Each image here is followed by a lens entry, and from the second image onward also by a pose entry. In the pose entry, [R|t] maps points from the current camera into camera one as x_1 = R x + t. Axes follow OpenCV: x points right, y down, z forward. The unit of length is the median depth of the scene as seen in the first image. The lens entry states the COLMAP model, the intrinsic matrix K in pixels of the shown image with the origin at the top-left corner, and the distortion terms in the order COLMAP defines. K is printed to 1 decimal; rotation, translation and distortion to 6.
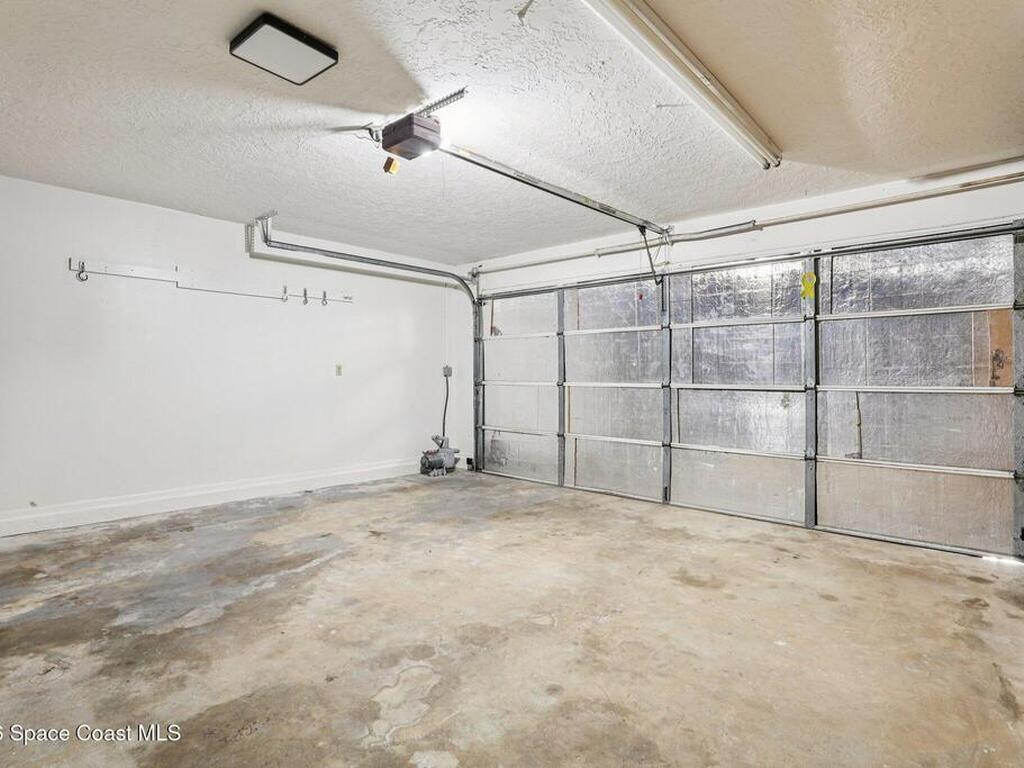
lens RADIAL K [[526.8, 0, 512.3], [0, 526.8, 377.5], [0, 0, 1]] dist [-0.035617, 0.013156]
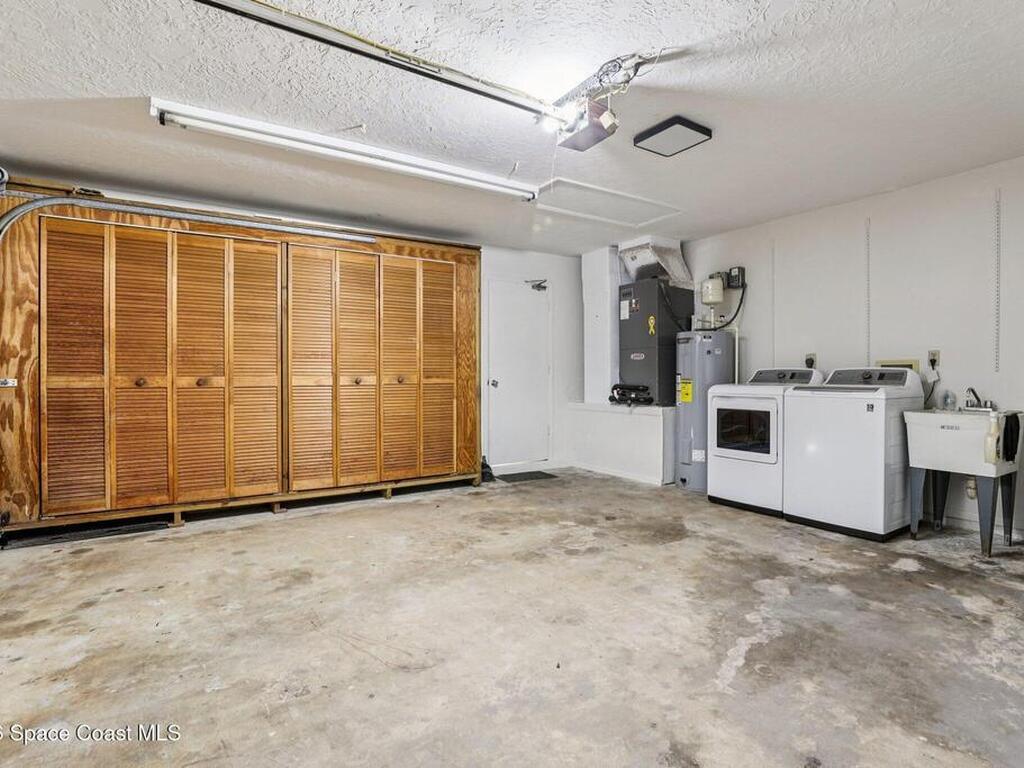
lens RADIAL K [[526.8, 0, 512.3], [0, 526.8, 377.5], [0, 0, 1]] dist [-0.035617, 0.013156]
pose [[-0.960039, -0.002586, 0.279853, -0.342505], [-0.000246, 0.999965, 0.008397, 0.004166], [-0.279865, 0.007993, -0.960006, 1.994156]]
